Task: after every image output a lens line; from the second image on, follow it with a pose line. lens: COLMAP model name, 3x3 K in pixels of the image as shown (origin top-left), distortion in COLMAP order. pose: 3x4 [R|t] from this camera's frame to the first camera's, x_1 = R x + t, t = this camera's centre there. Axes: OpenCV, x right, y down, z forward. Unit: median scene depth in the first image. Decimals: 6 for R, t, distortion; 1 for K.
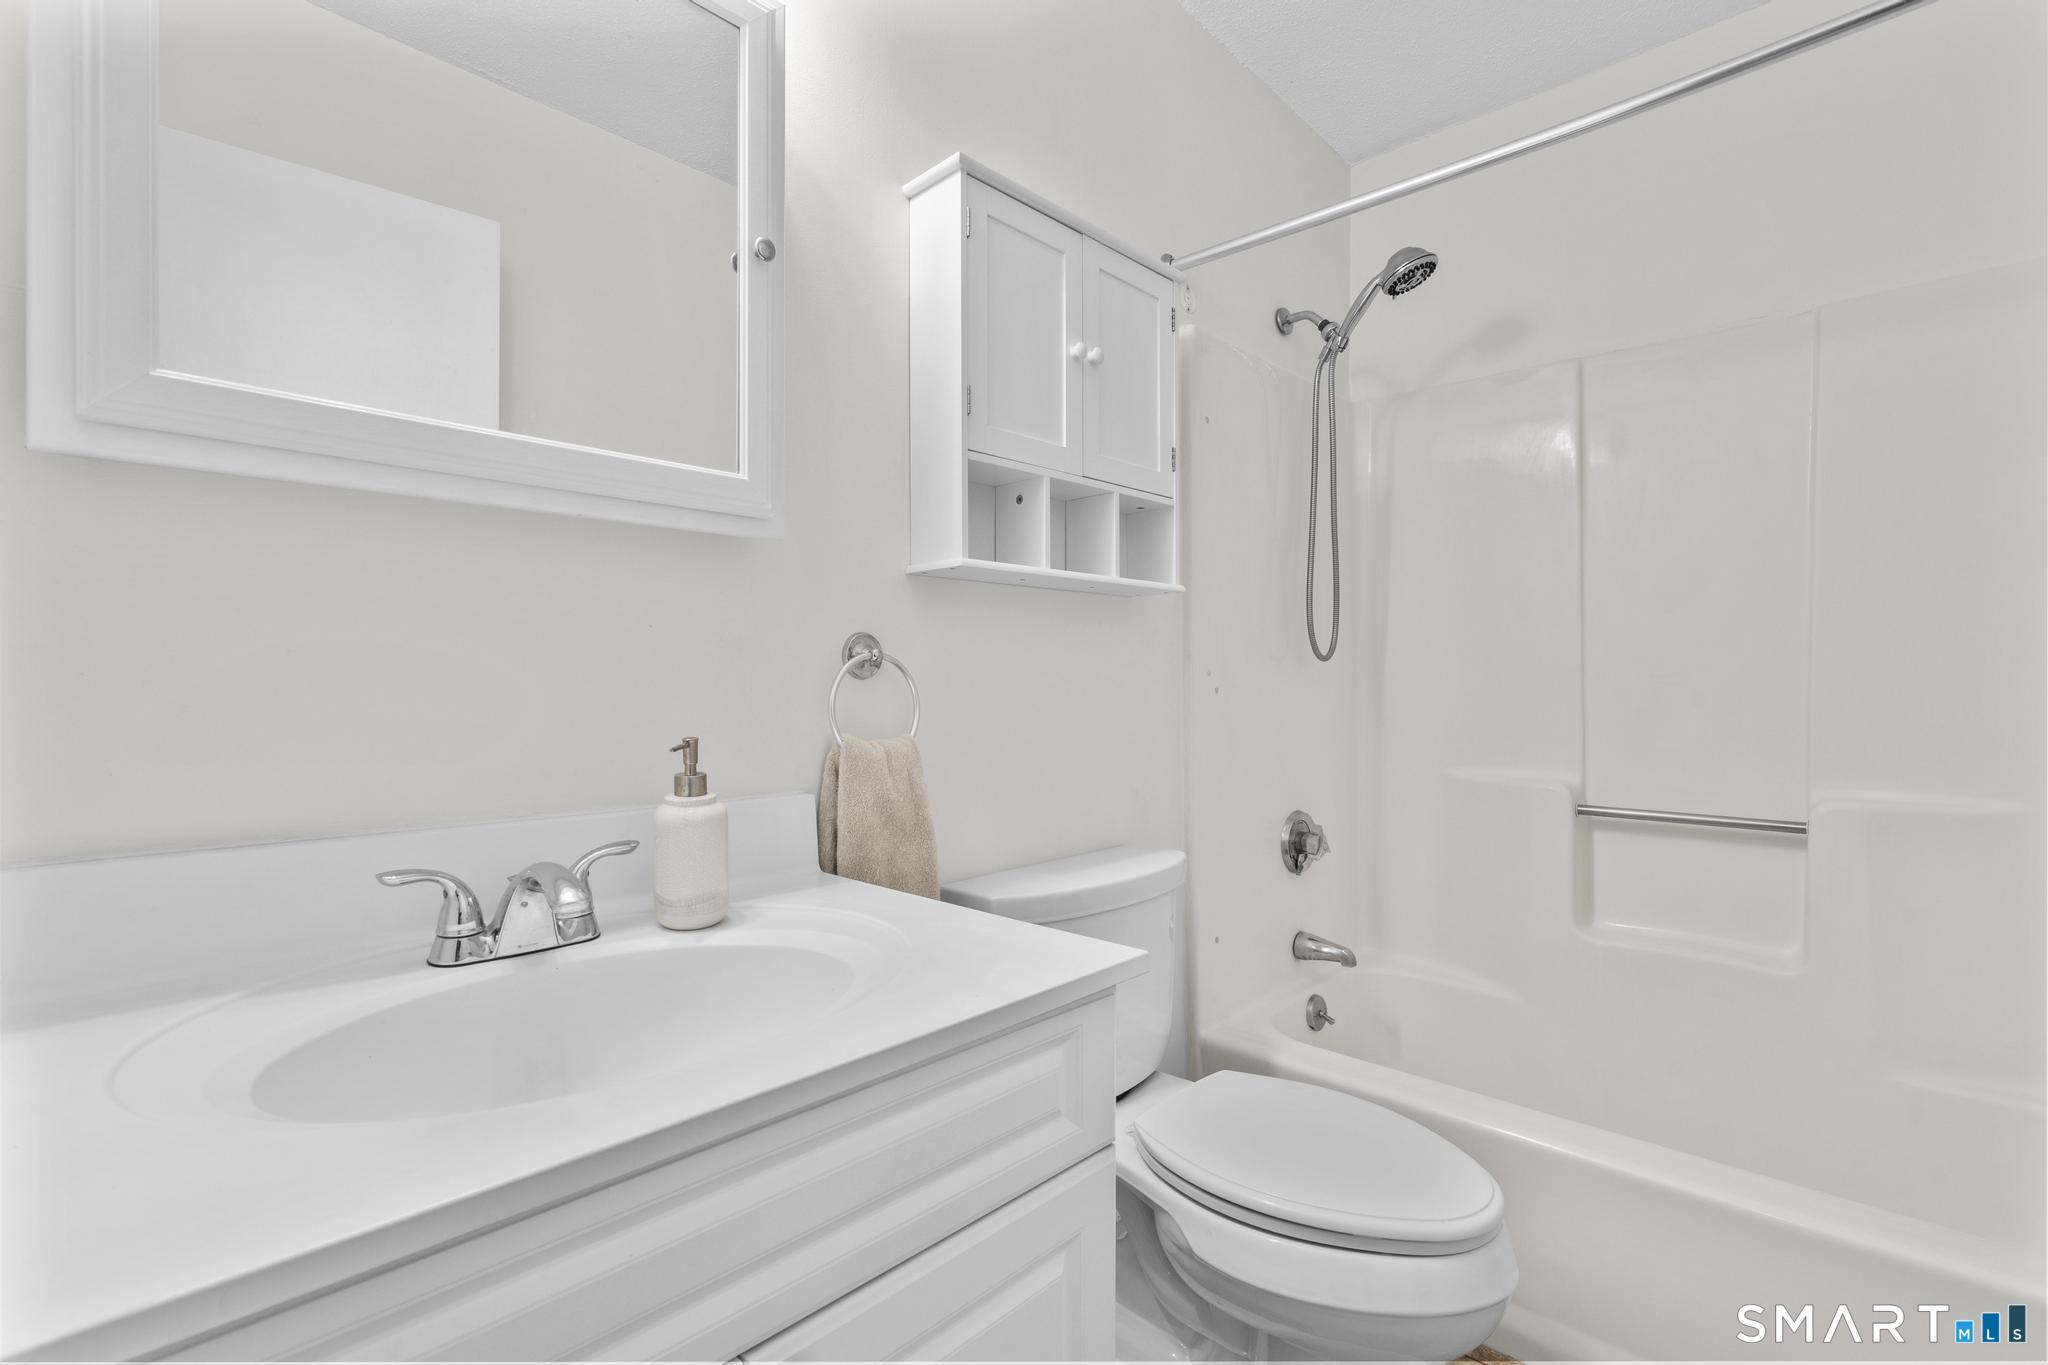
lens RADIAL K [[916.1, 0, 1023.7], [0, 916.1, 677.3], [0, 0, 1]] dist [-0.008233, 0.004503]
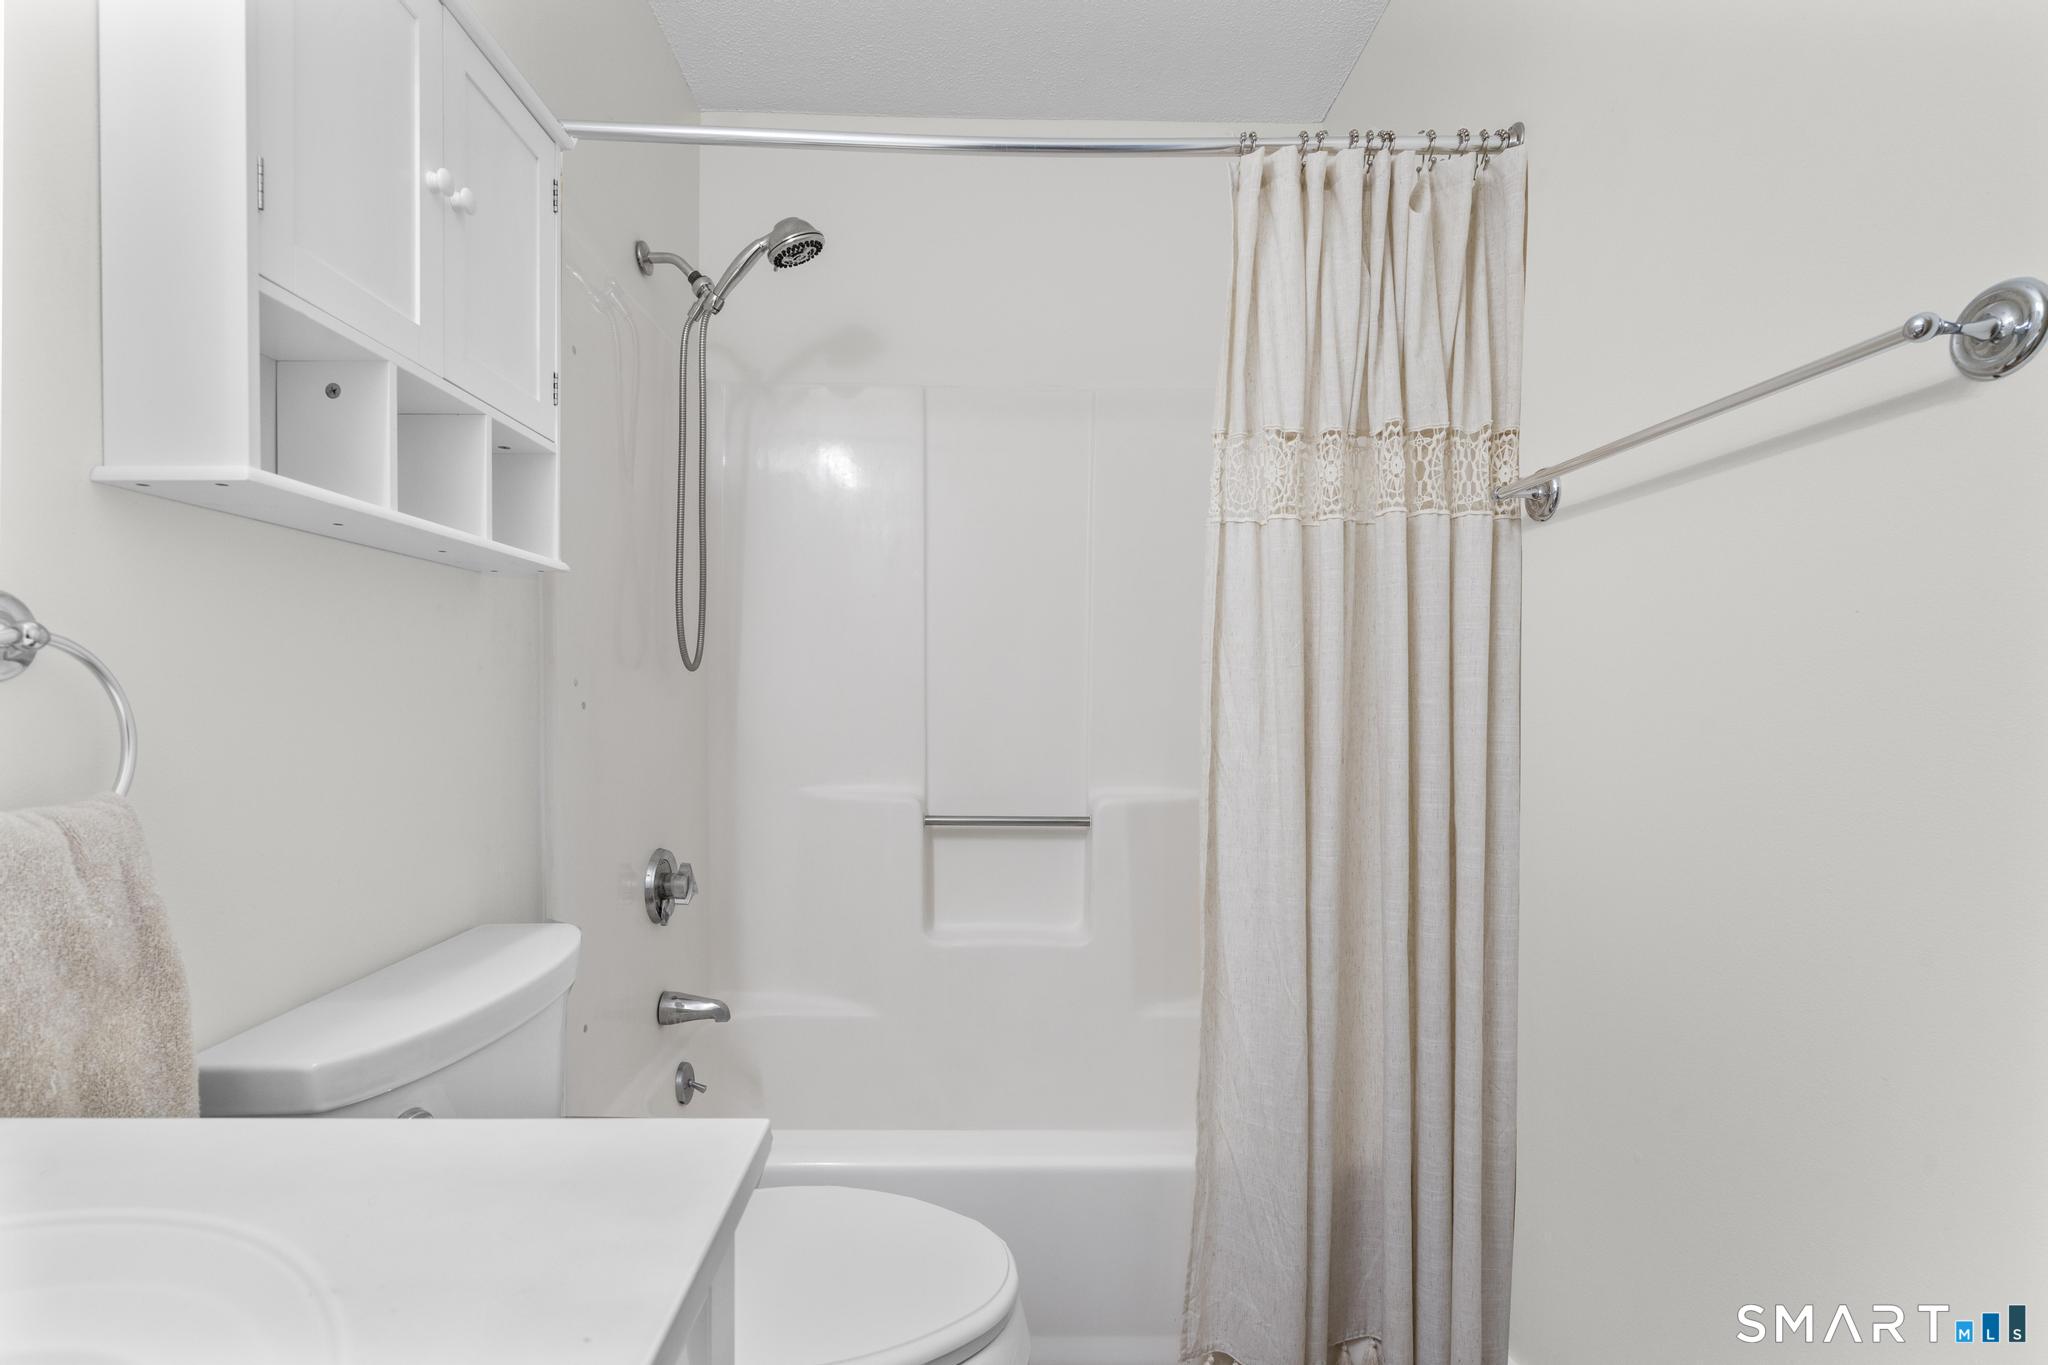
lens RADIAL K [[959.3, 0, 1017.0], [0, 959.3, 703.4], [0, 0, 1]] dist [0.002639, 0.001193]
pose [[0.725897, 0.003308, 0.687796, -0.073194], [-0.013488, 0.999865, 0.009426, 0.000134], [-0.687671, -0.016119, 0.725843, 0.146297]]
